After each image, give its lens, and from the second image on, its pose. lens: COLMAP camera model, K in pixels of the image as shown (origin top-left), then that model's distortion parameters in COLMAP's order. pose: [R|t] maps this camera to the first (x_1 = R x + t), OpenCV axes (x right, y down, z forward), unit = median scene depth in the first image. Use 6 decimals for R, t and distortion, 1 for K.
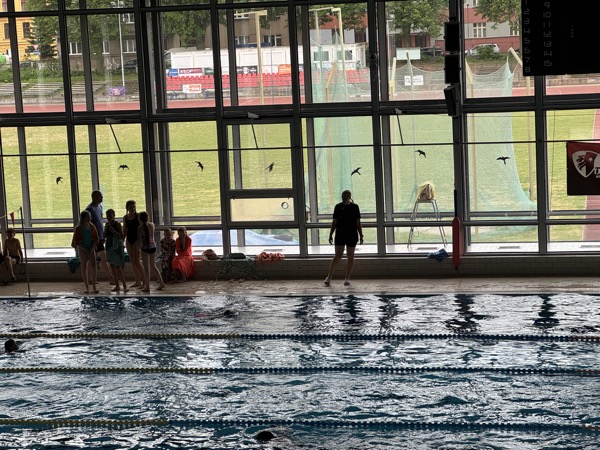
lens RADIAL K [[1510.3, 0, 275.2], [0, 1510.3, 224.1], [0, 0, 1]] dist [-0.147326, 4.567495]
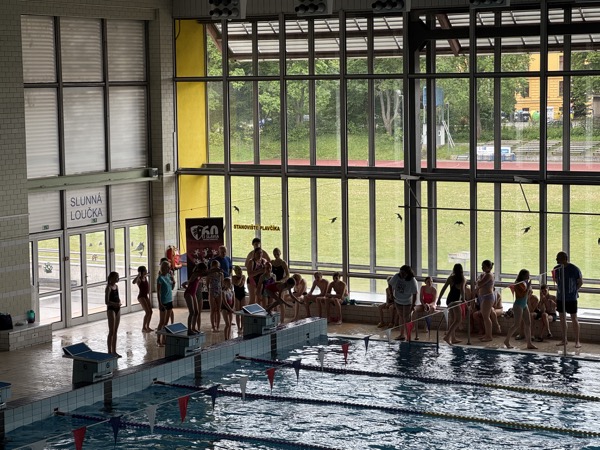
lens RADIAL K [[1510.3, 0, 275.2], [0, 1510.3, 224.1], [0, 0, 1]] dist [-0.147326, 4.567495]
pose [[0.933894, 0.065316, -0.351534, 0.141988], [-0.078432, 0.996650, -0.023183, -0.002380], [0.348842, 0.049222, 0.935888, -0.028526]]
